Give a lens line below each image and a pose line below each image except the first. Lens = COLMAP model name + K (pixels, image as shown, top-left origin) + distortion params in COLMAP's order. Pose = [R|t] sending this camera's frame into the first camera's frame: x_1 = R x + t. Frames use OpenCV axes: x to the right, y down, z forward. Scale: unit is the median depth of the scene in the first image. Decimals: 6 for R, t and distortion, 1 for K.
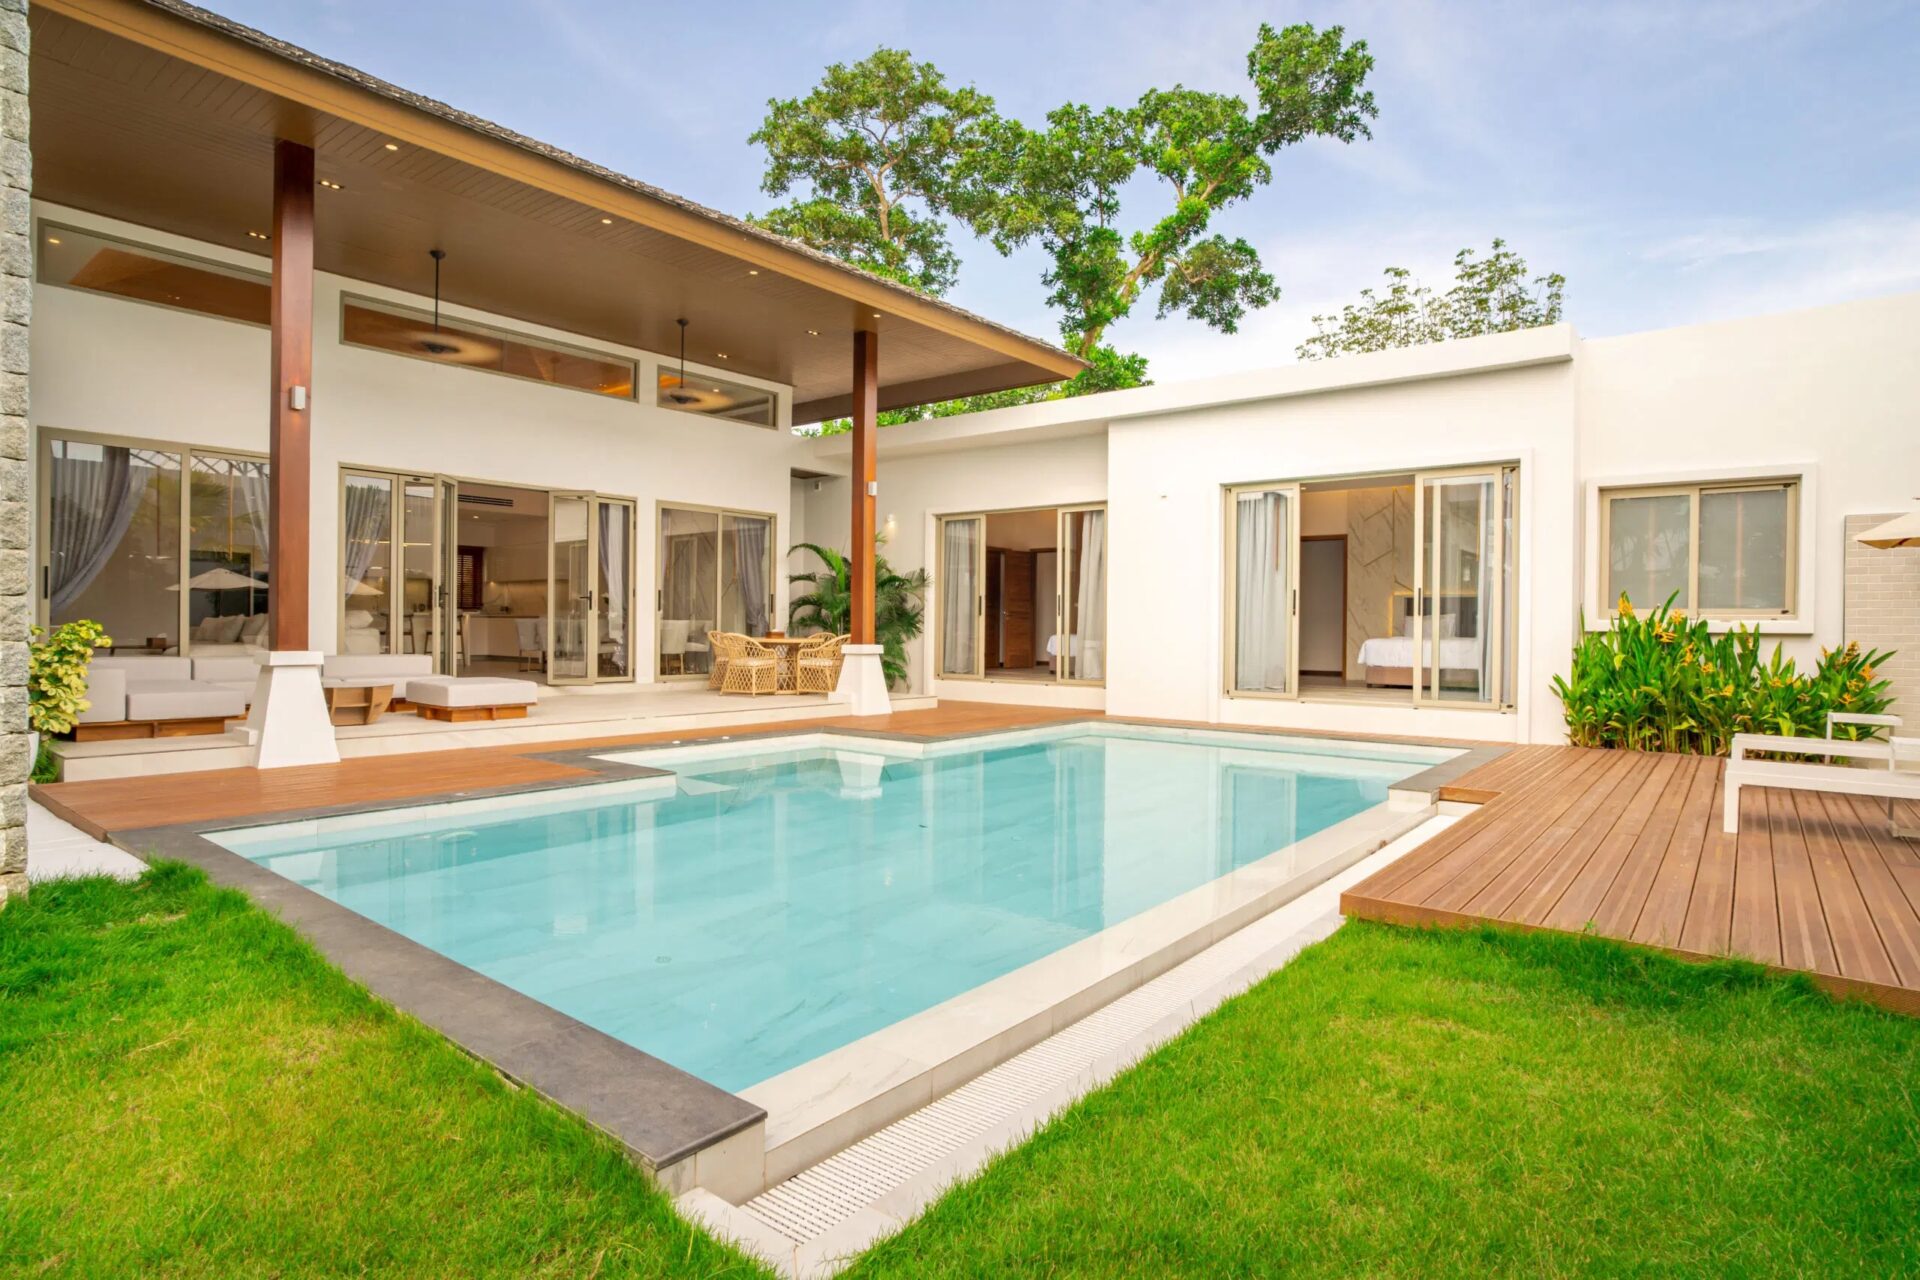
lens RADIAL K [[984.9, 0, 966.6], [0, 984.9, 631.4], [0, 0, 1]] dist [-0.001643, -0.000156]
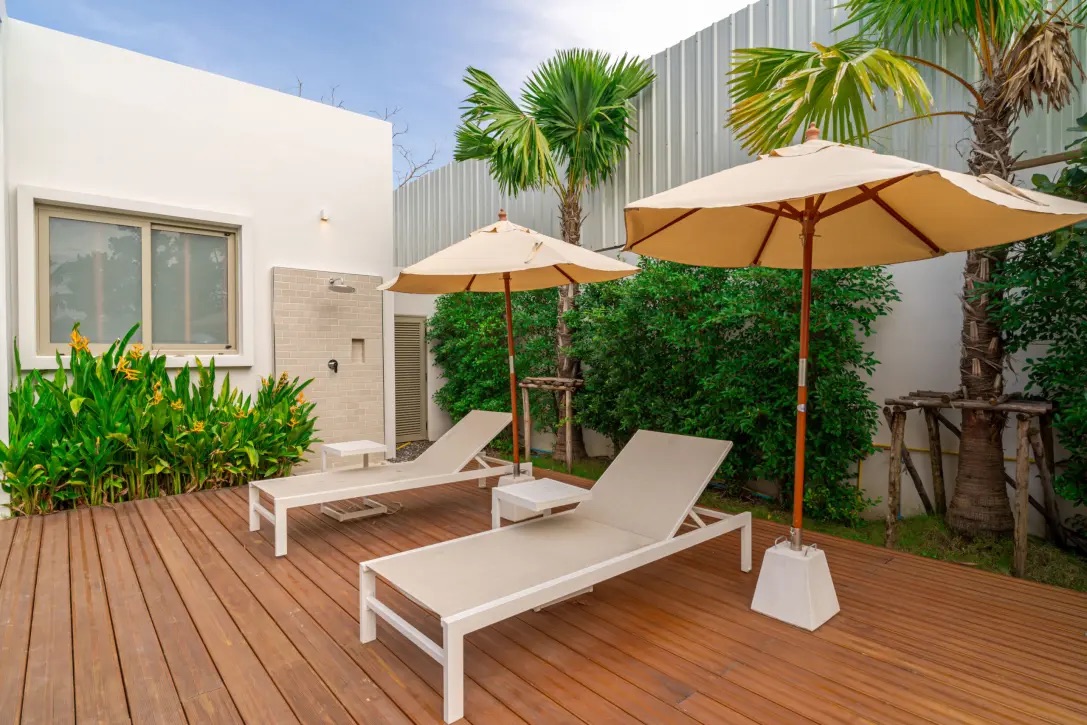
lens RADIAL K [[557.6, 0, 545.5], [0, 557.6, 360.9], [0, 0, 1]] dist [-0.001643, -0.000156]
pose [[0.196161, -0.021532, 0.980335, 0.279982], [0.017520, 0.999676, 0.018452, -0.009566], [-0.980415, 0.013556, 0.196475, 0.520562]]
